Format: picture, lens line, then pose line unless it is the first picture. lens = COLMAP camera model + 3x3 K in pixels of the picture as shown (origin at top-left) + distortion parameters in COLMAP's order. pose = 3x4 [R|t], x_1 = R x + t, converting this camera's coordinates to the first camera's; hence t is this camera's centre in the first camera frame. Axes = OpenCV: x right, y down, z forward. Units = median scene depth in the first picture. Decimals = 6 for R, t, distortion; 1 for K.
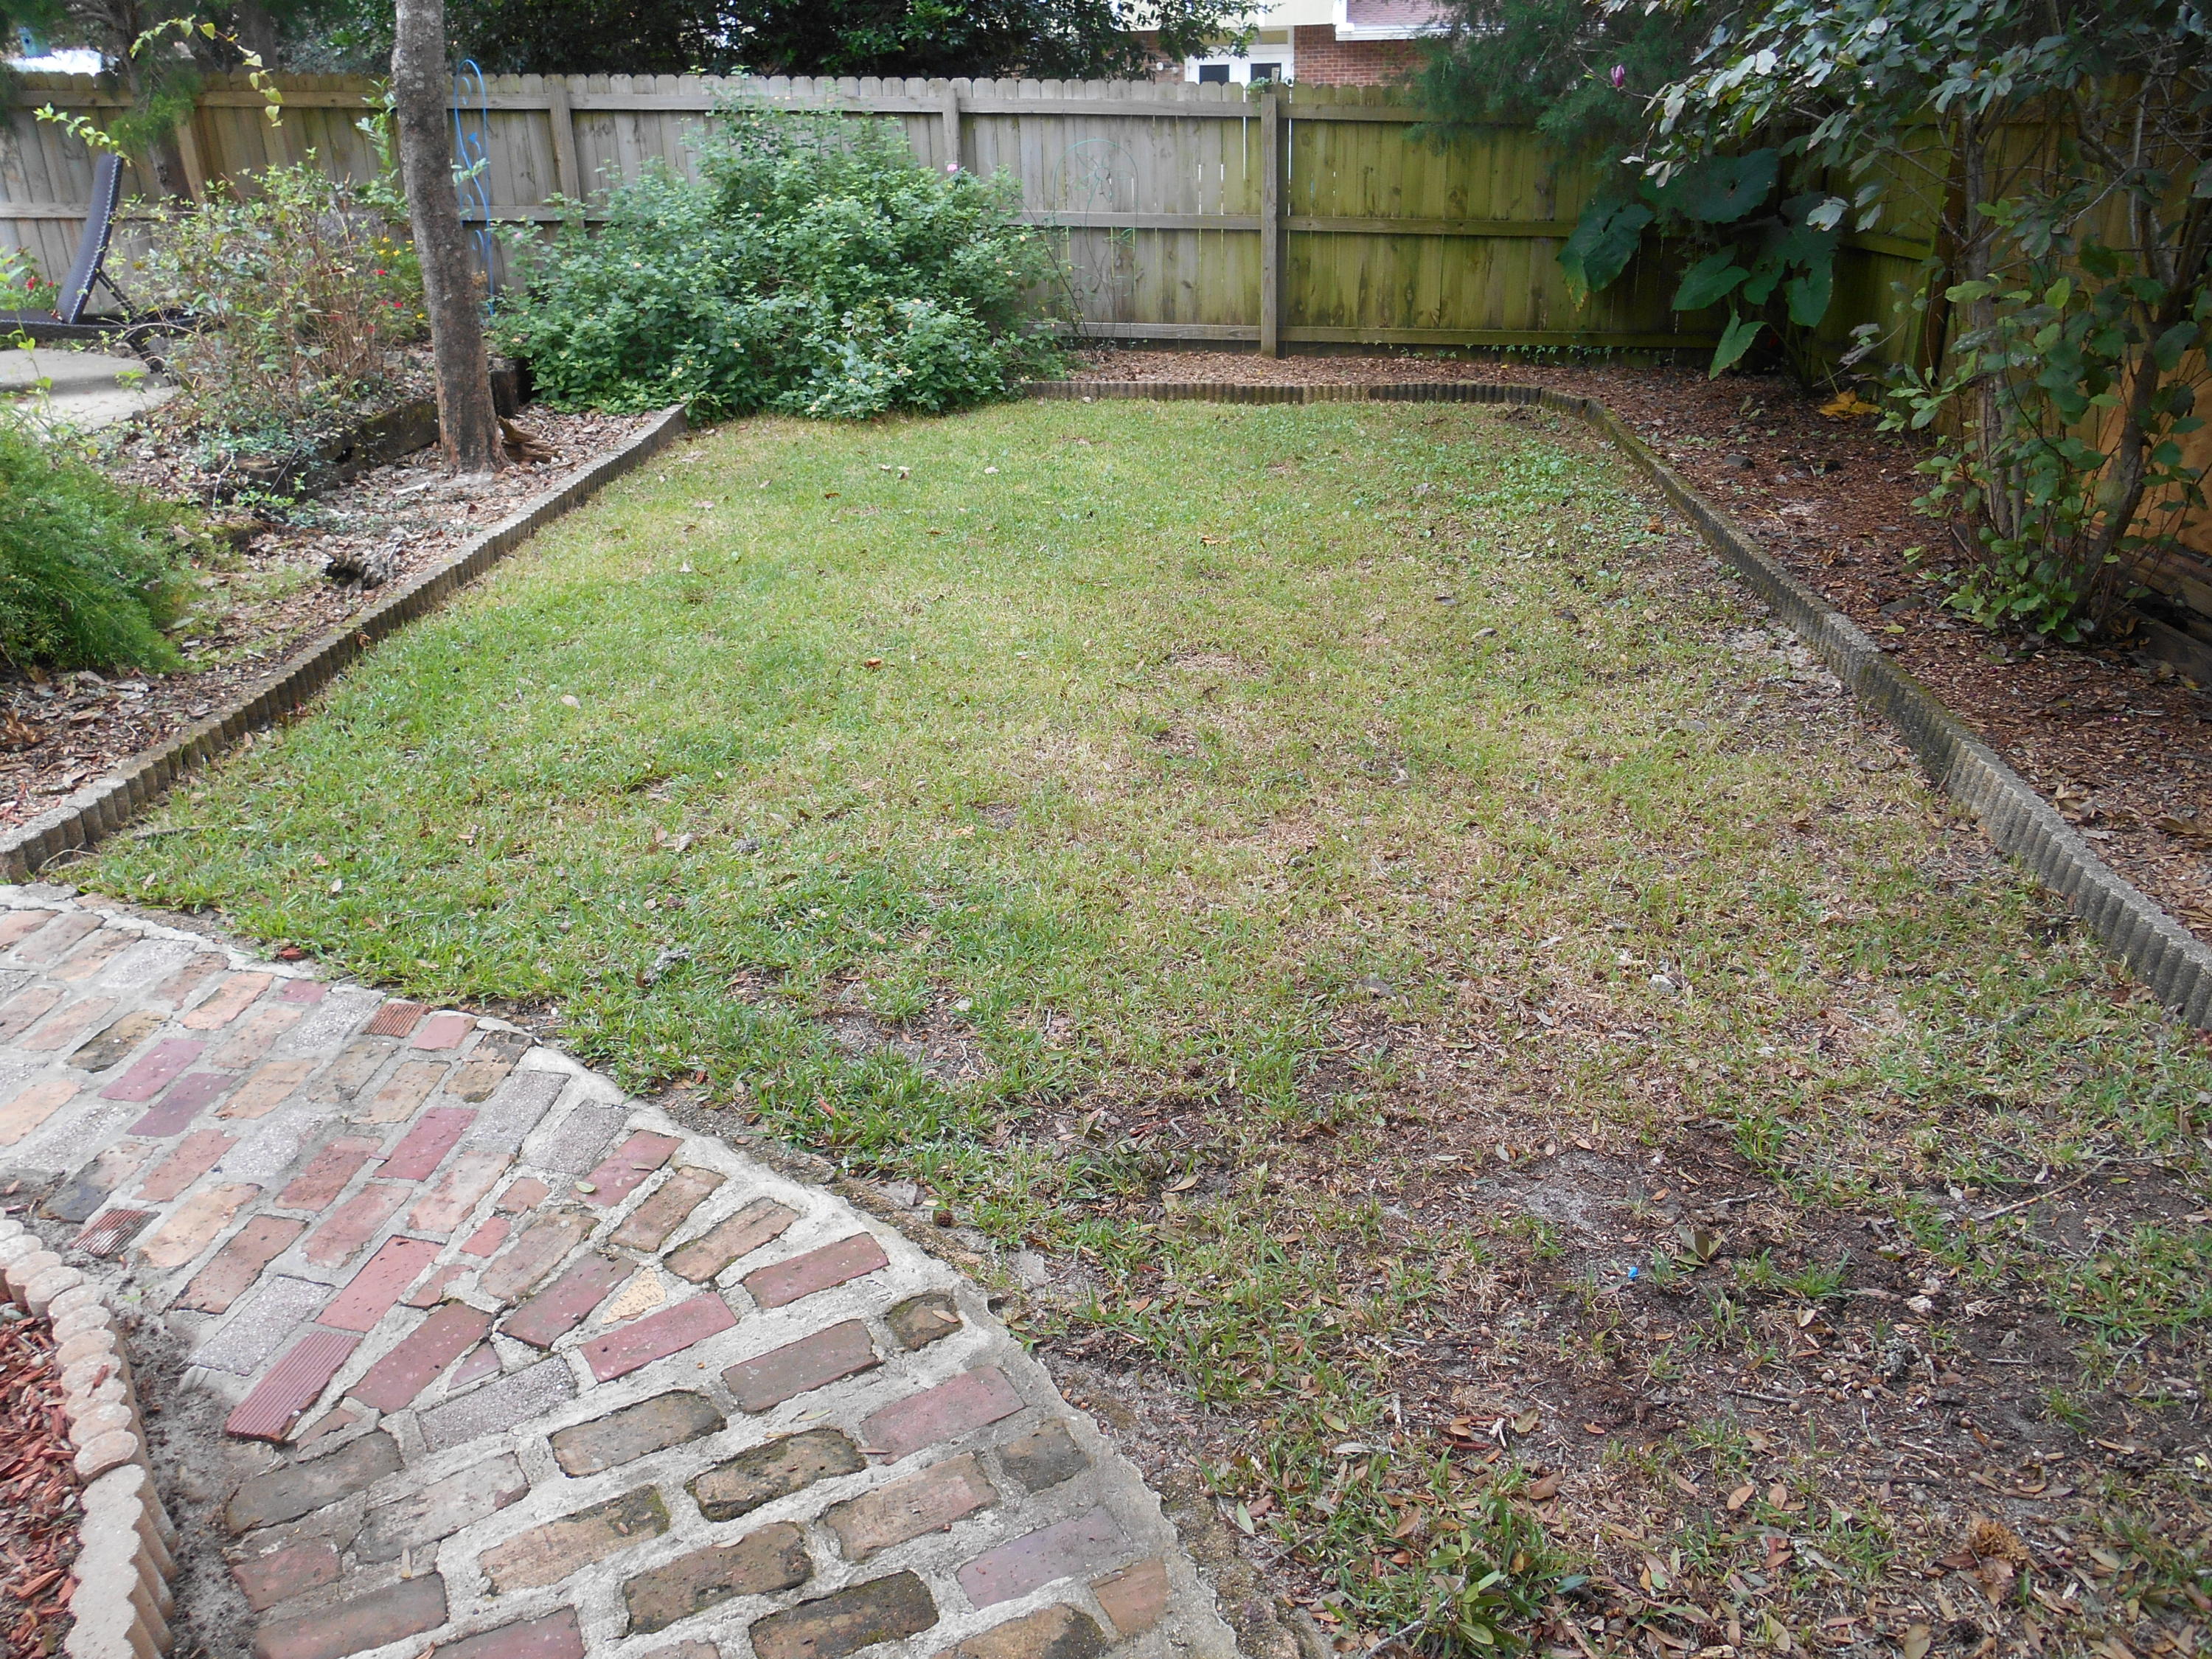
lens RADIAL K [[1716.1, 0, 1111.1], [0, 1716.1, 837.6], [0, 0, 1]] dist [-0.037110, 0.017917]
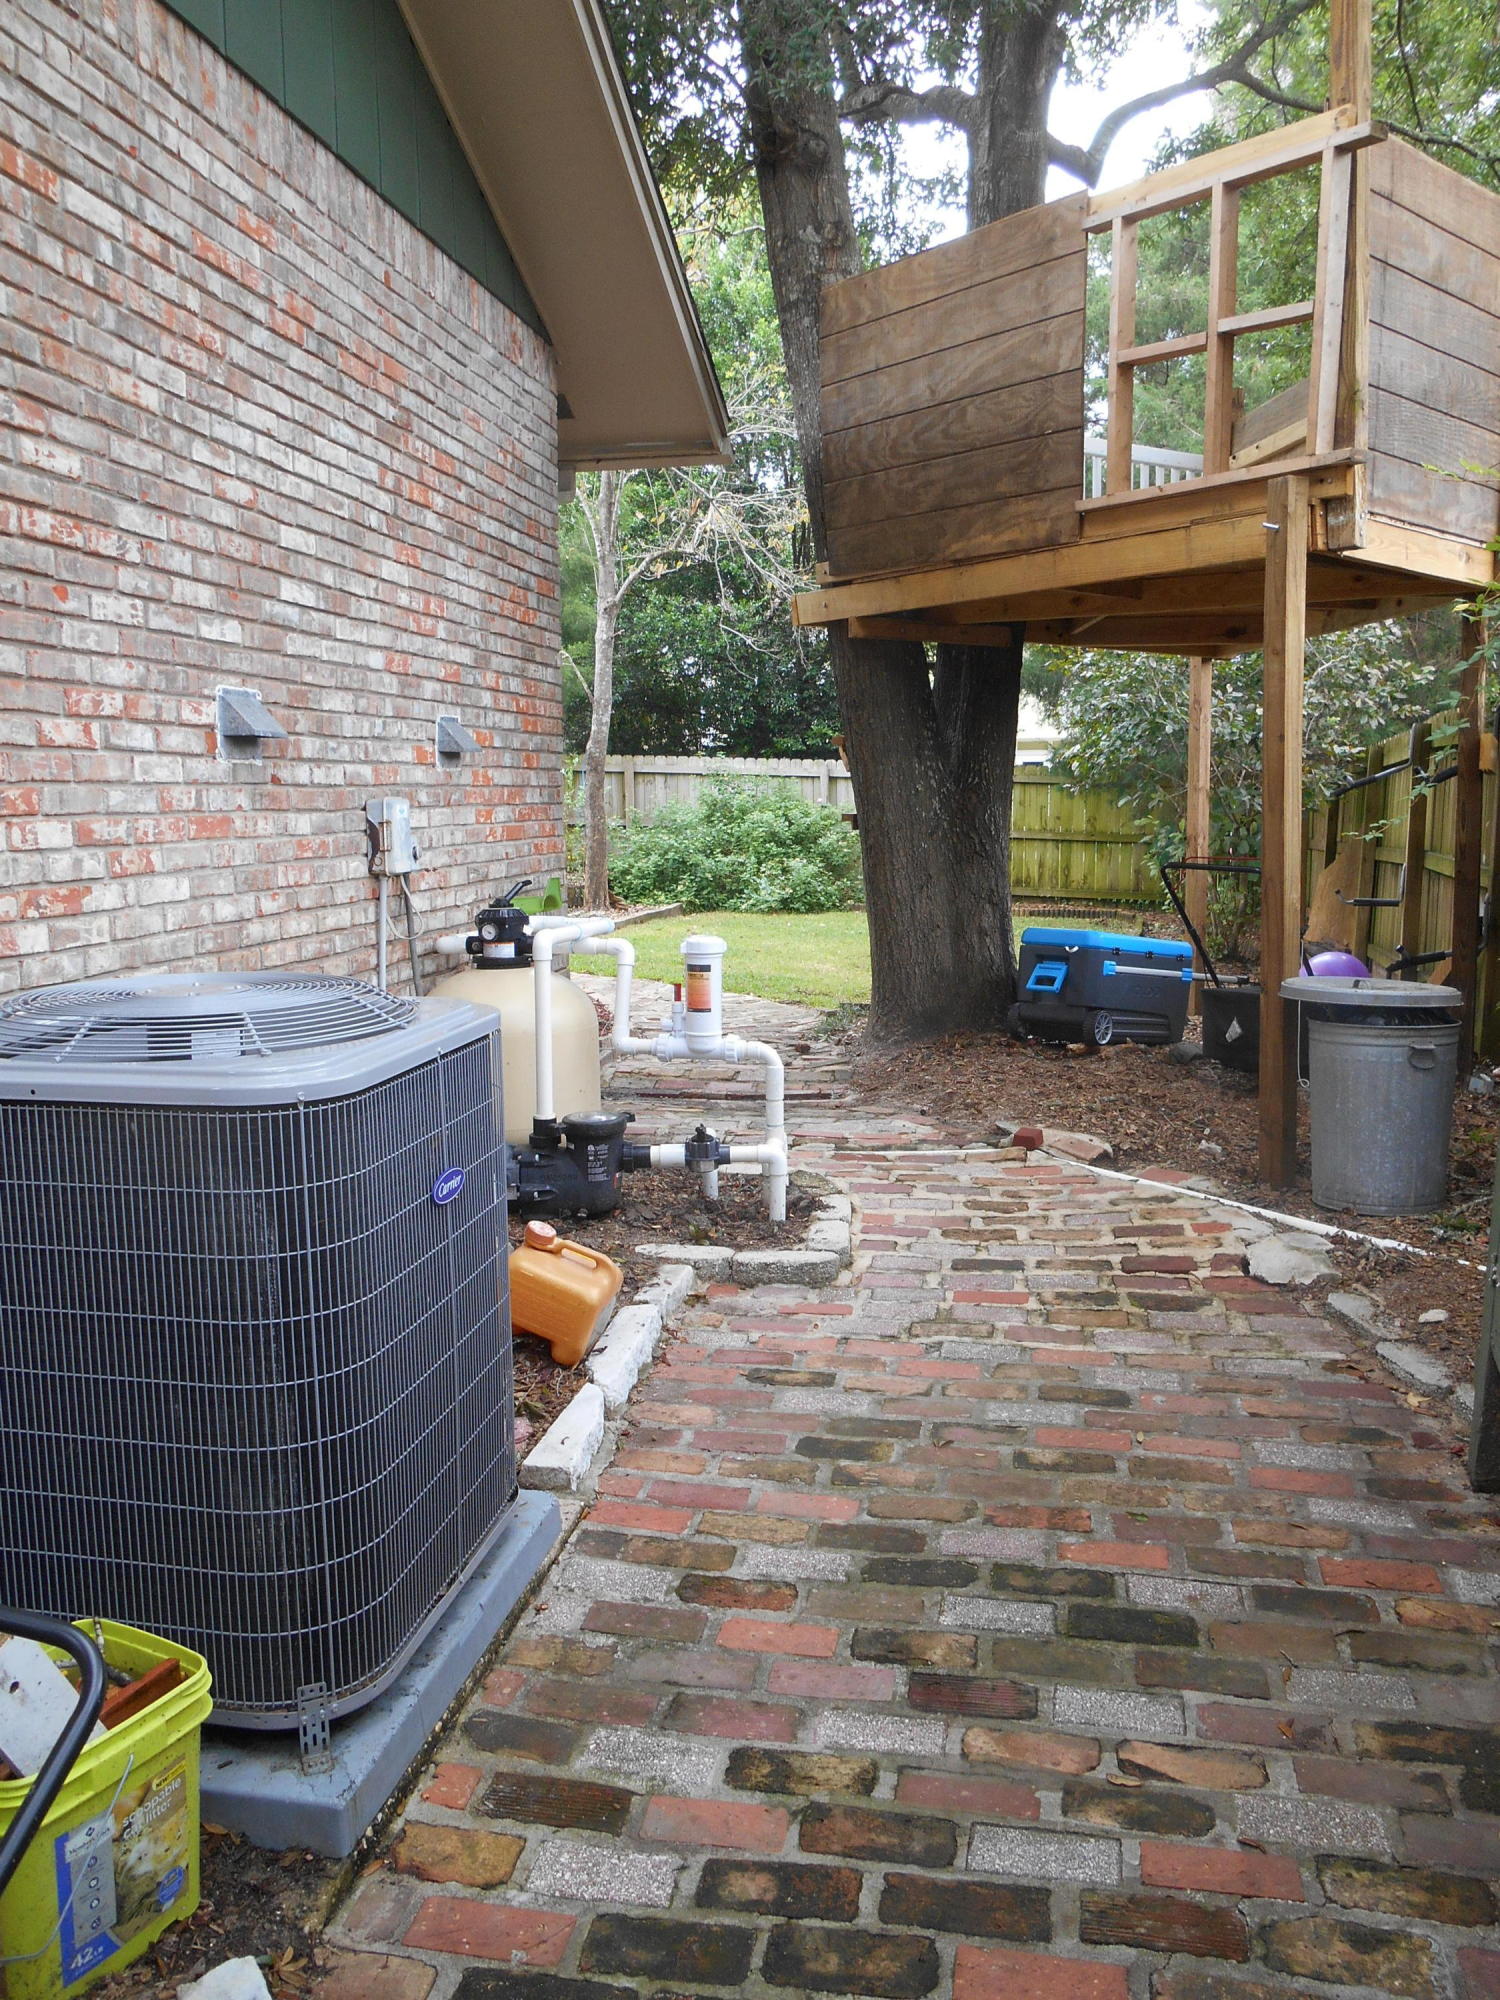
lens RADIAL K [[1551.6, 0, 747.4], [0, 1551.6, 995.1], [0, 0, 1]] dist [-0.037110, 0.017917]
pose [[0.985752, 0.033893, -0.164757, 0.134938], [-0.077488, 0.960867, -0.265951, 0.331069], [0.149296, 0.274928, 0.949803, -0.708273]]
